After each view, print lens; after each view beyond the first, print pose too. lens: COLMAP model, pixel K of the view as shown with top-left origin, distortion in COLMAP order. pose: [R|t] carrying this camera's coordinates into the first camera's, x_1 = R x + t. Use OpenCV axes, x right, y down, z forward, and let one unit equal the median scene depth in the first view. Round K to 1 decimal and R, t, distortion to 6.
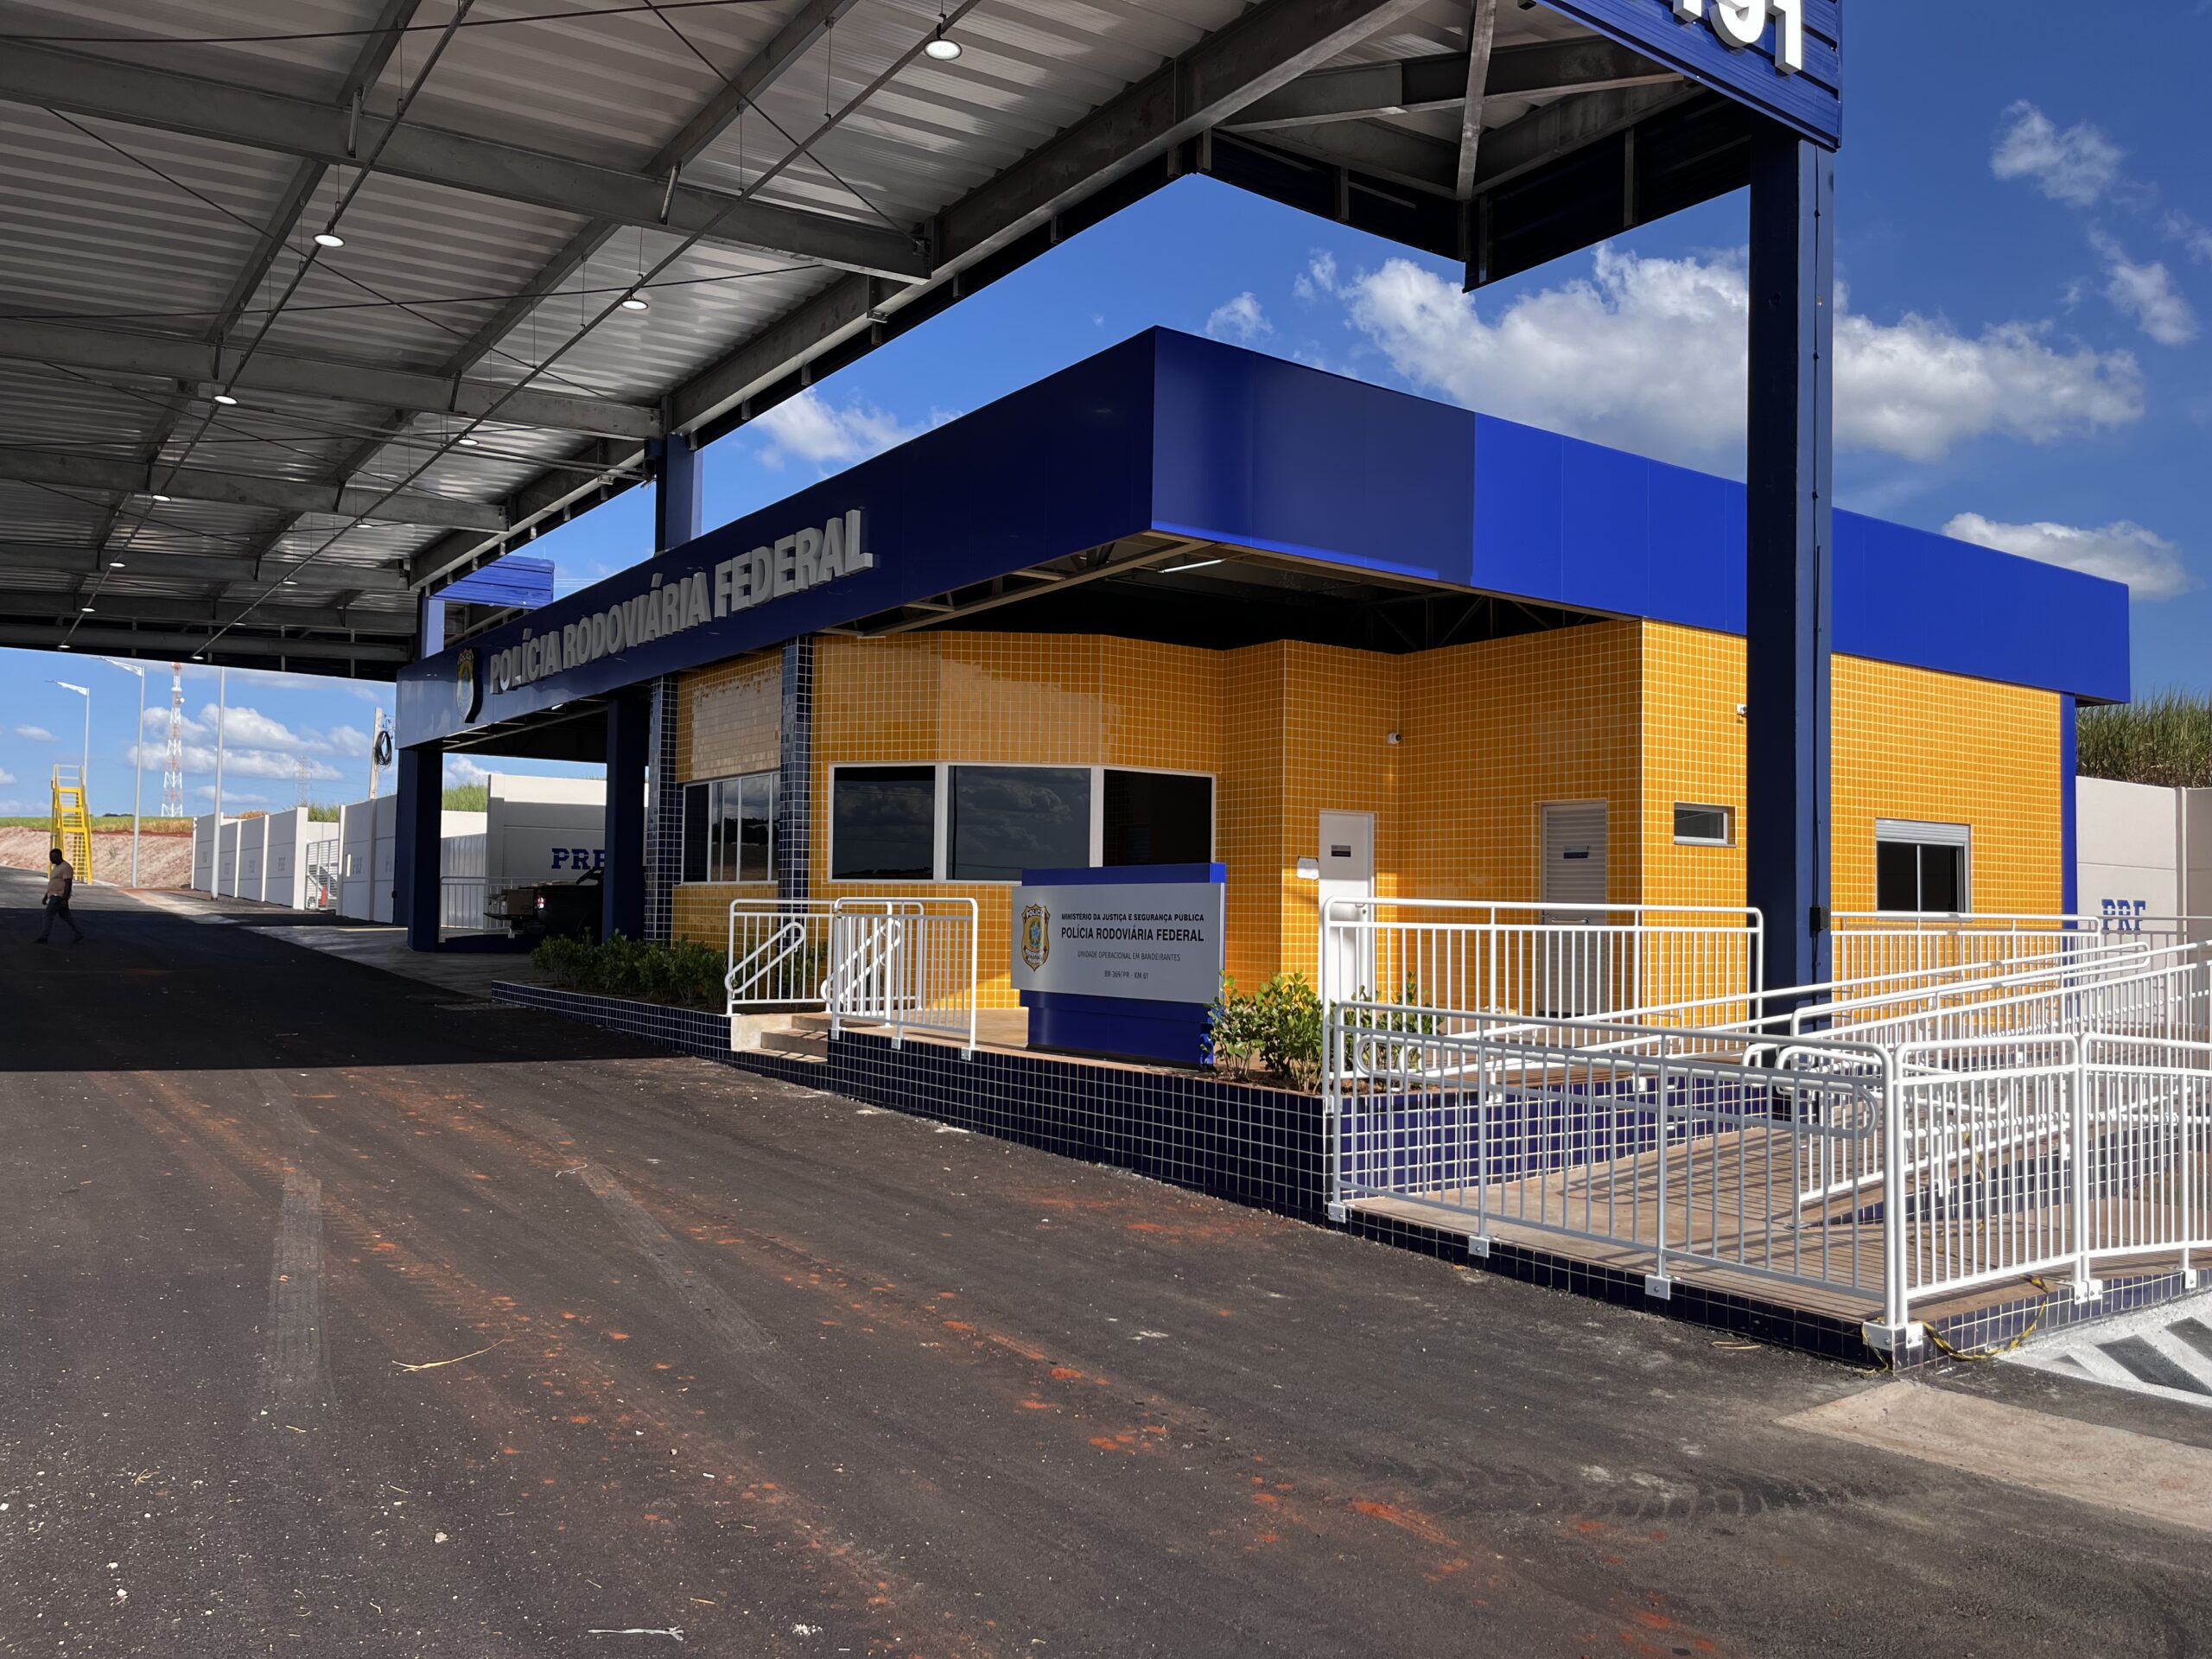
lens RADIAL K [[1679.1, 0, 1111.1], [0, 1679.1, 835.8], [0, 0, 1]] dist [0.015120, 0.002022]
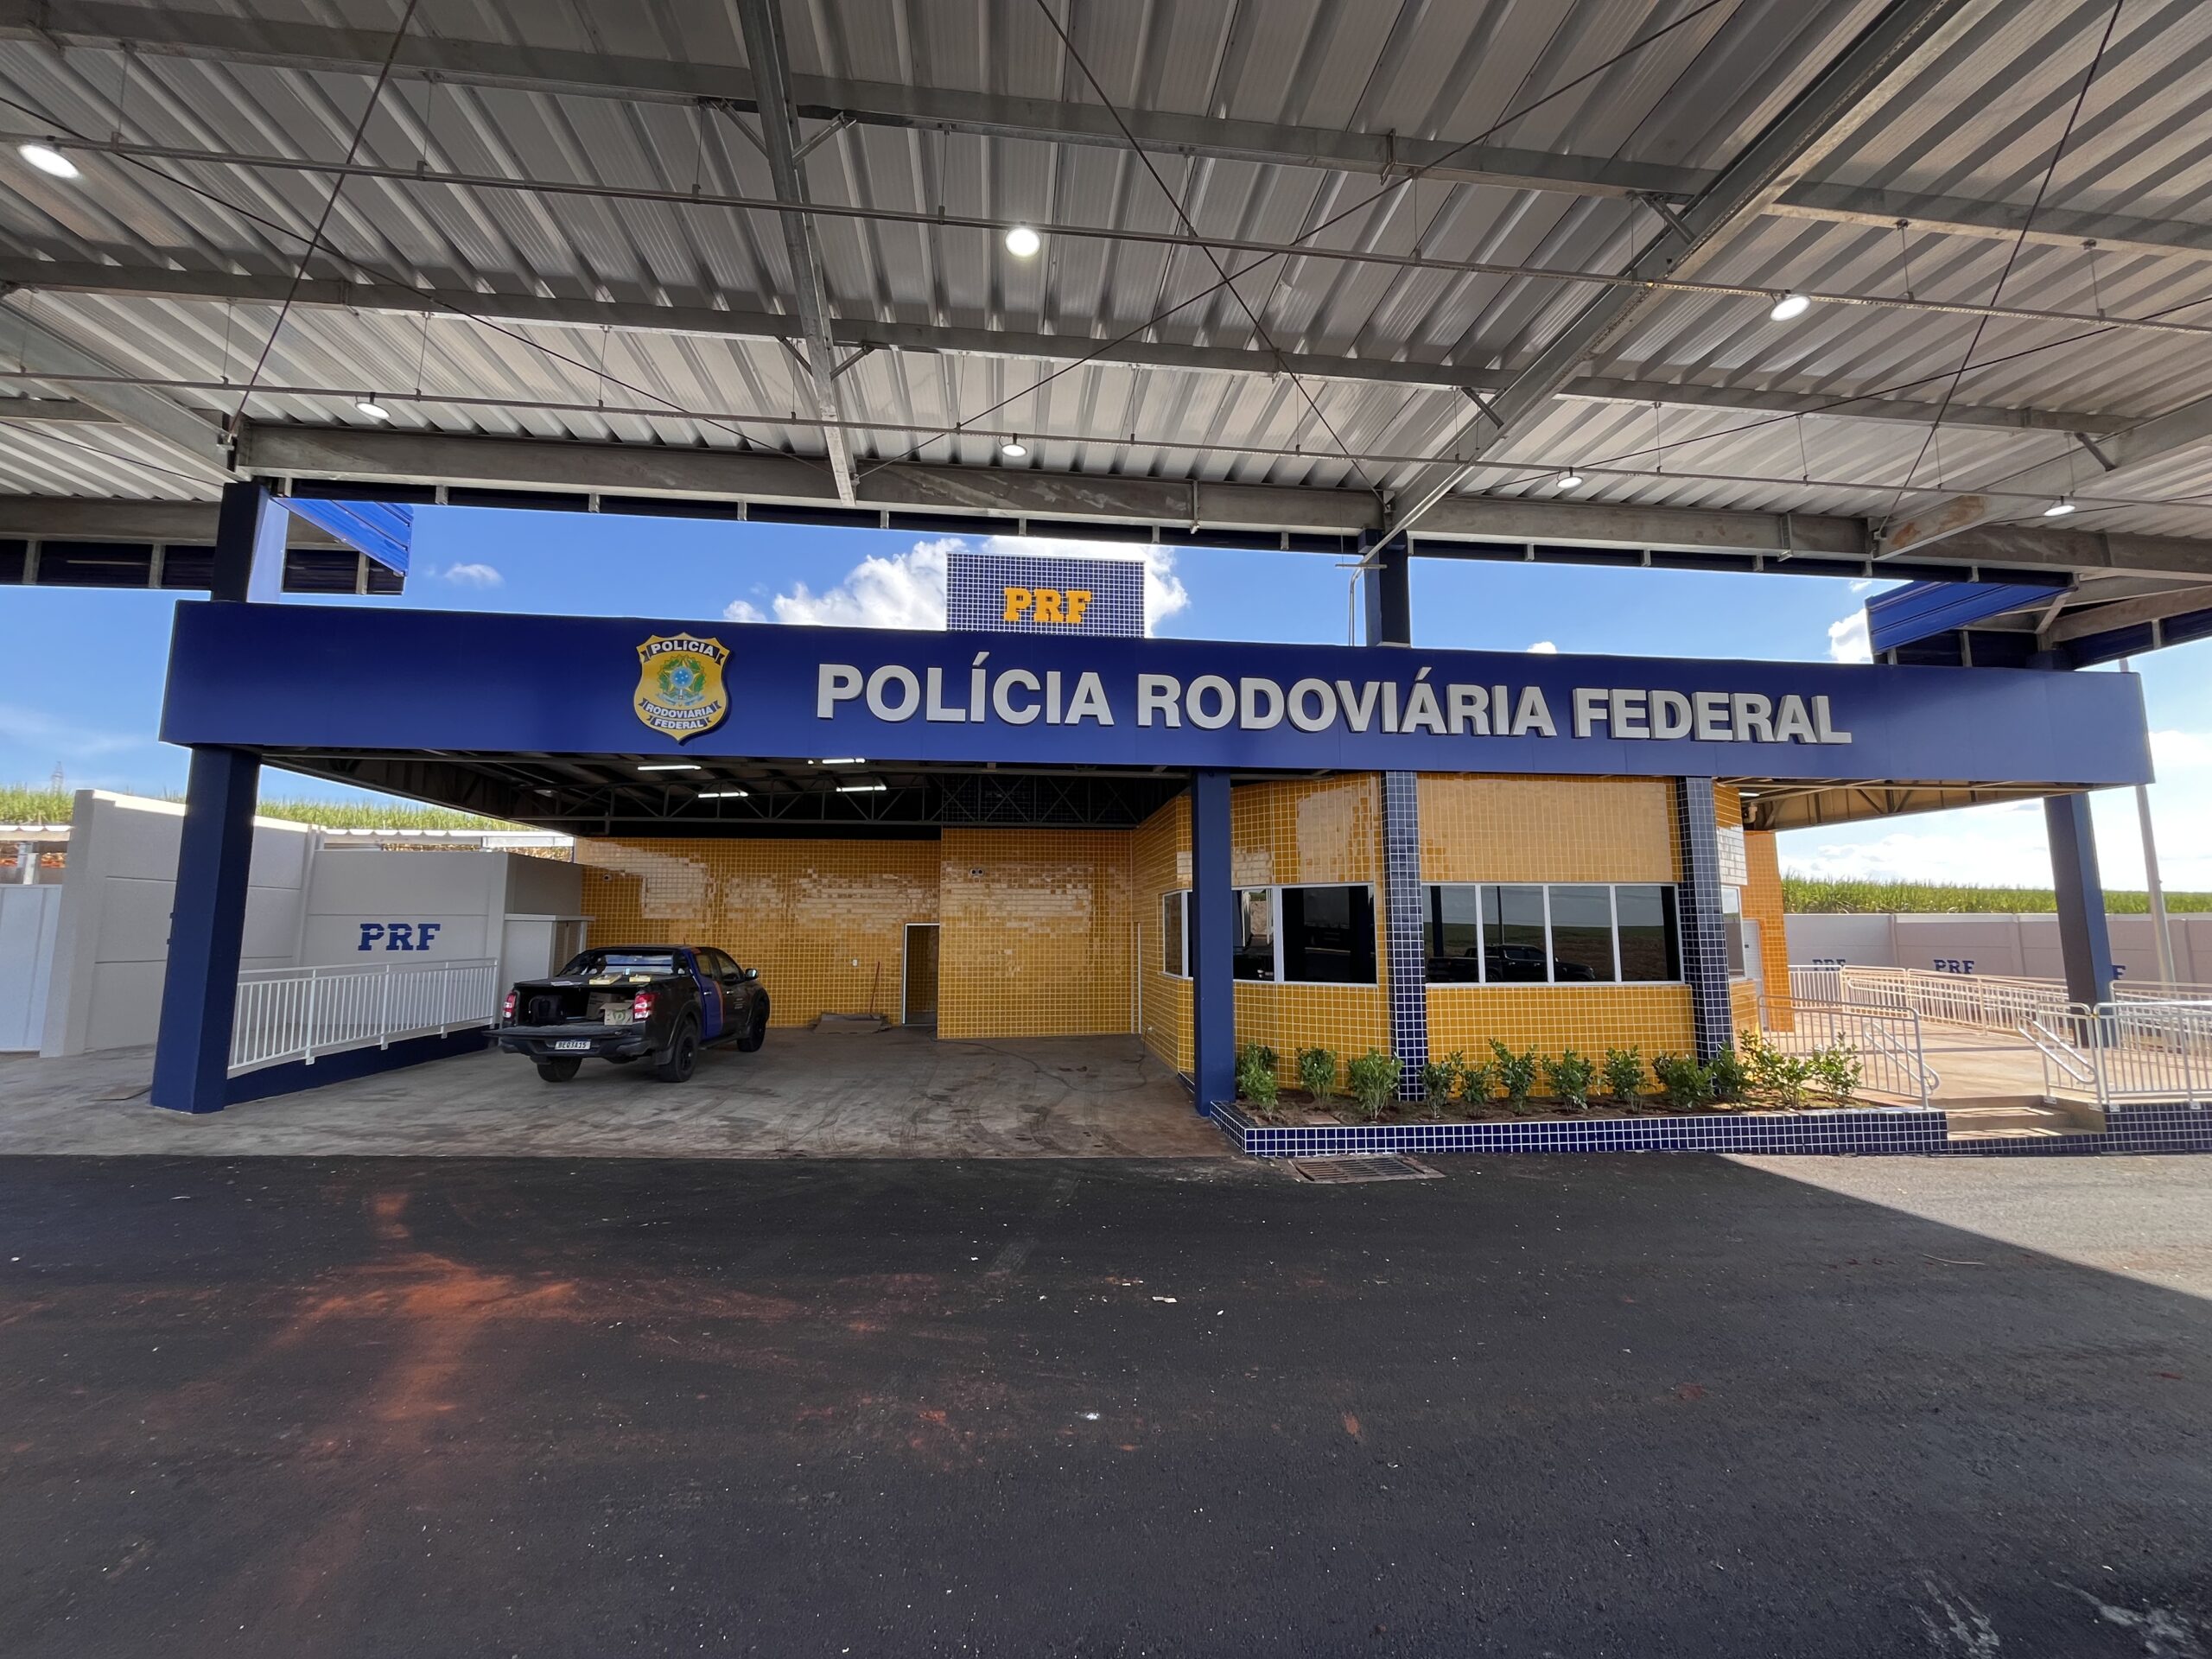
lens RADIAL K [[887.4, 0, 1104.3], [0, 887.4, 823.5], [0, 0, 1]] dist [-0.002300, -0.000020]
pose [[0.490655, 0.088684, 0.866829, -0.956081], [-0.029335, 0.995925, -0.085286, -0.019856], [-0.870860, 0.016417, 0.491257, 1.088154]]
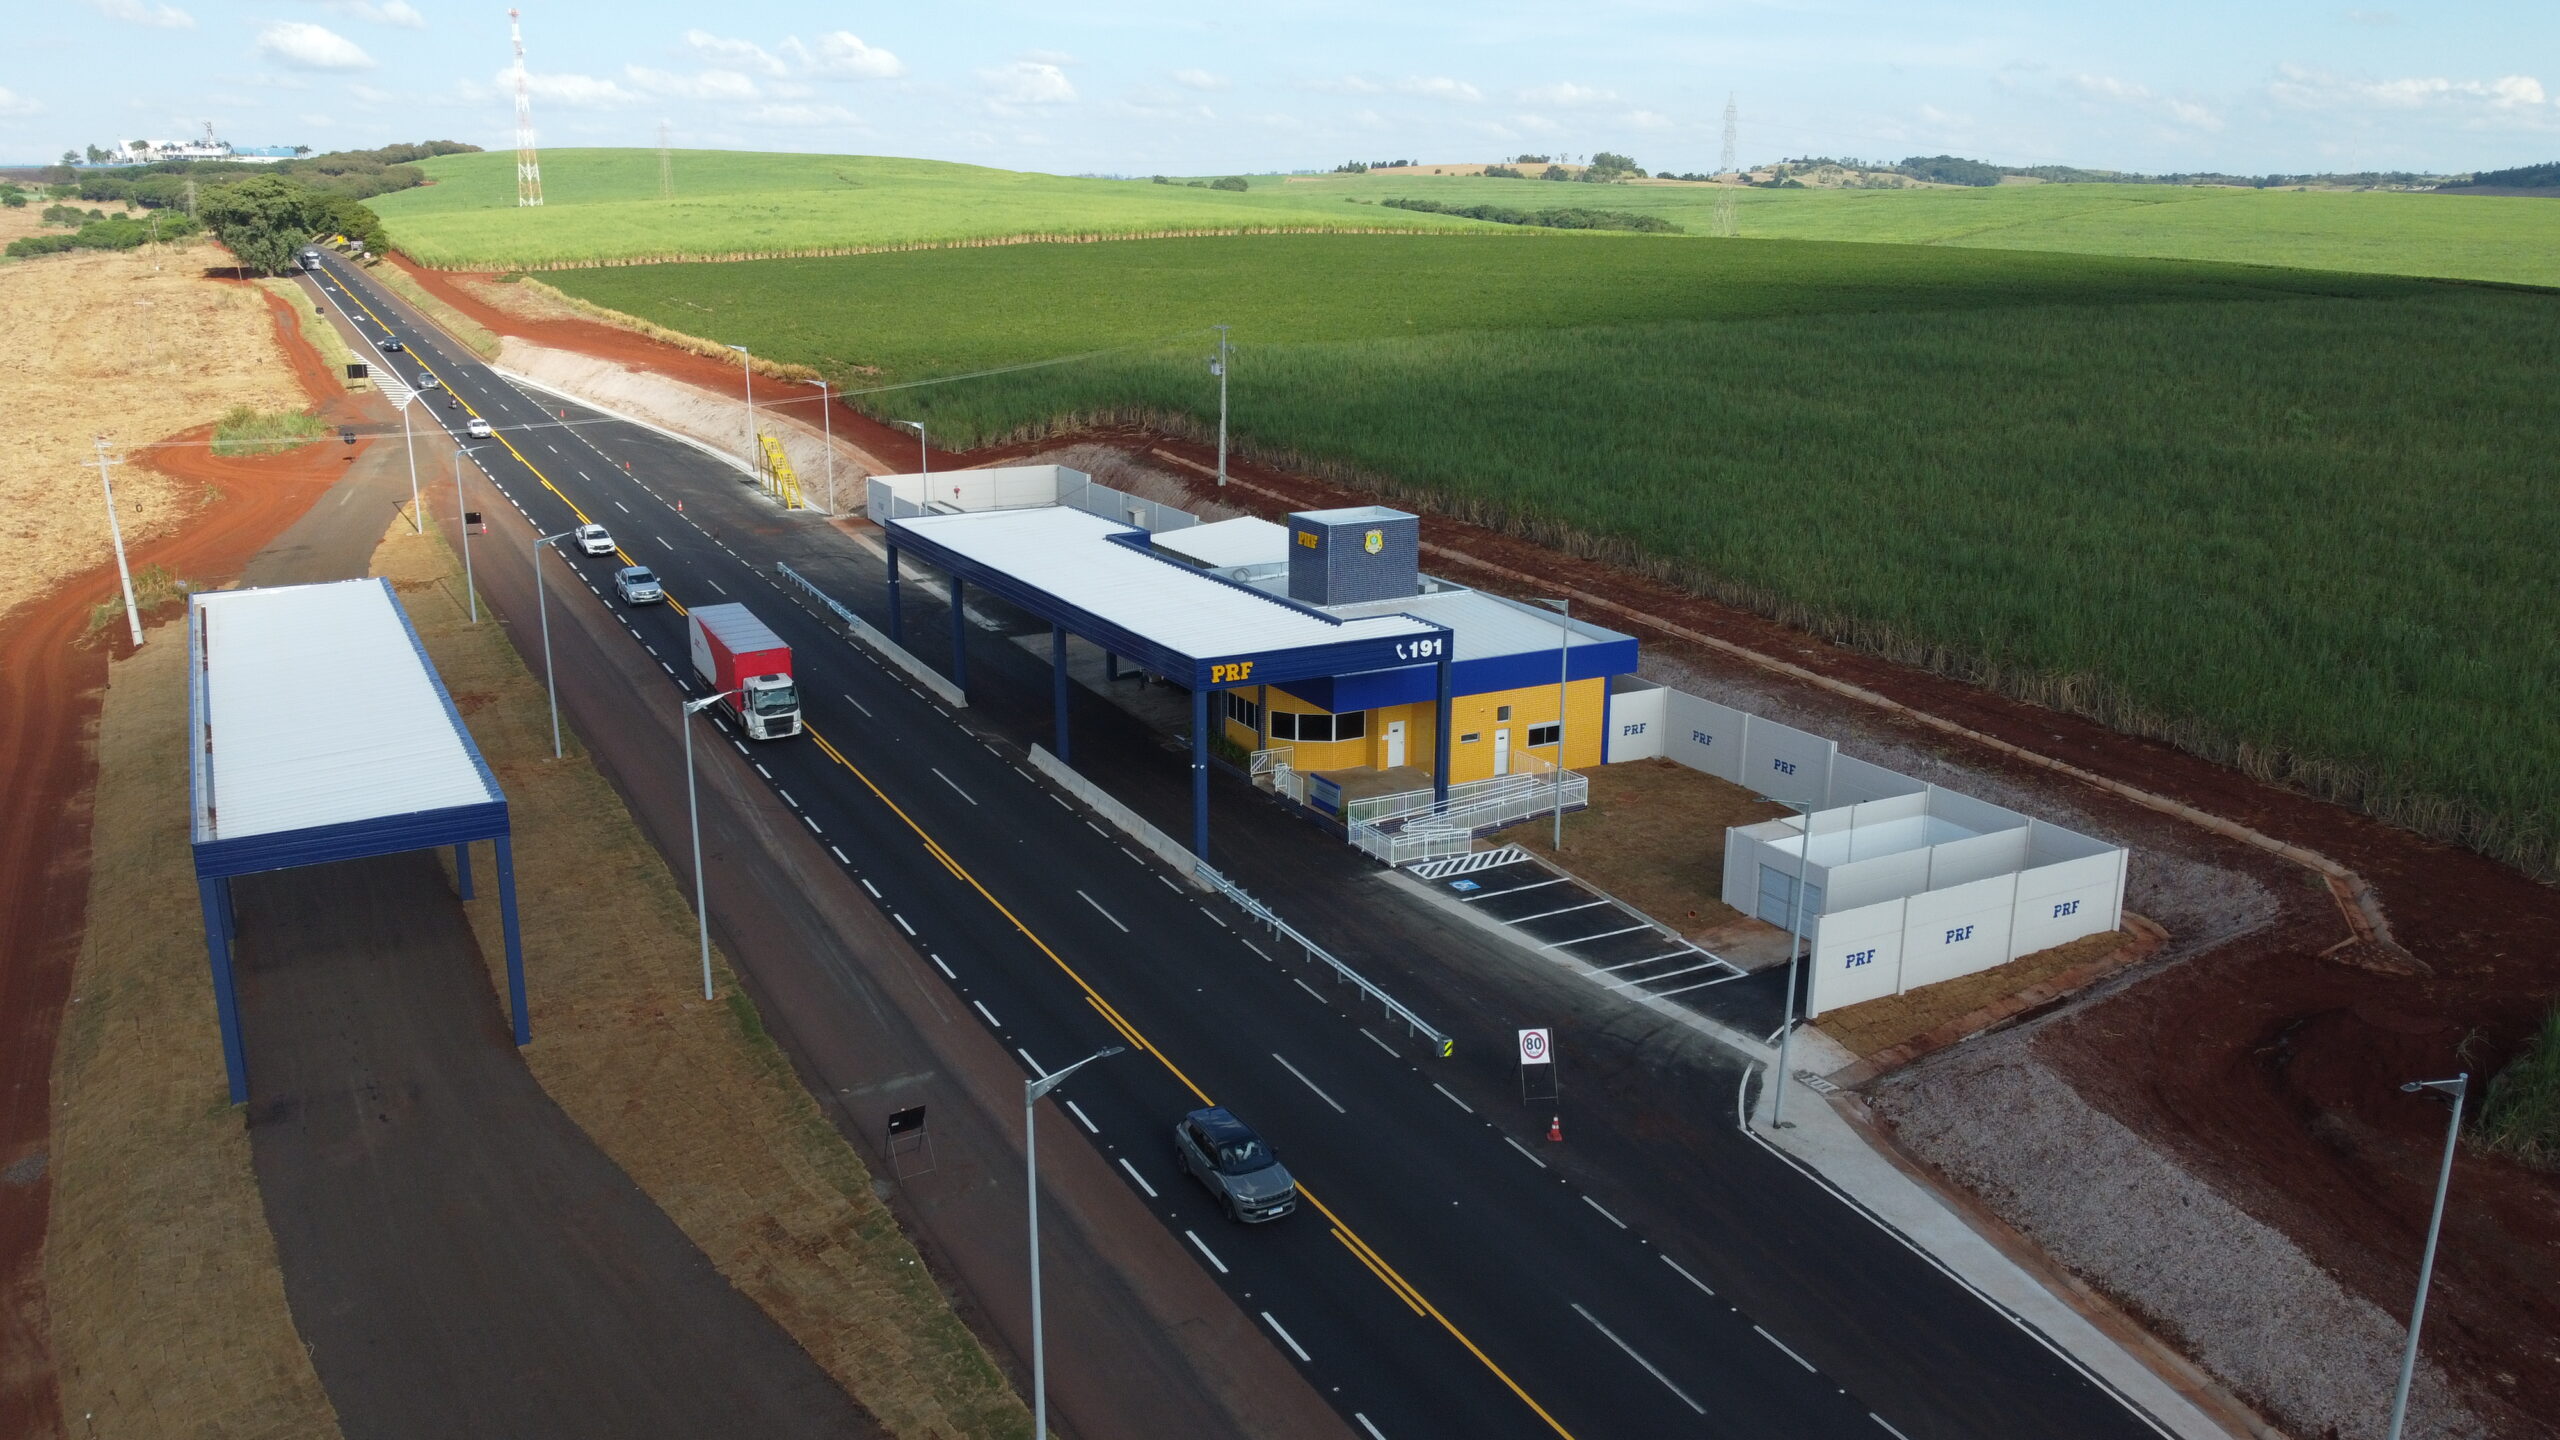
lens RADIAL K [[1954.5, 0, 1281.7], [0, 1954.5, 723.1], [0, 0, 1]] dist [-0.017182, -0.007146]
pose [[0.991573, 0.024175, -0.127270, 0.488833], [0.015410, 0.953448, 0.301163, -1.496540], [0.128626, -0.300586, 0.945041, -3.656061]]
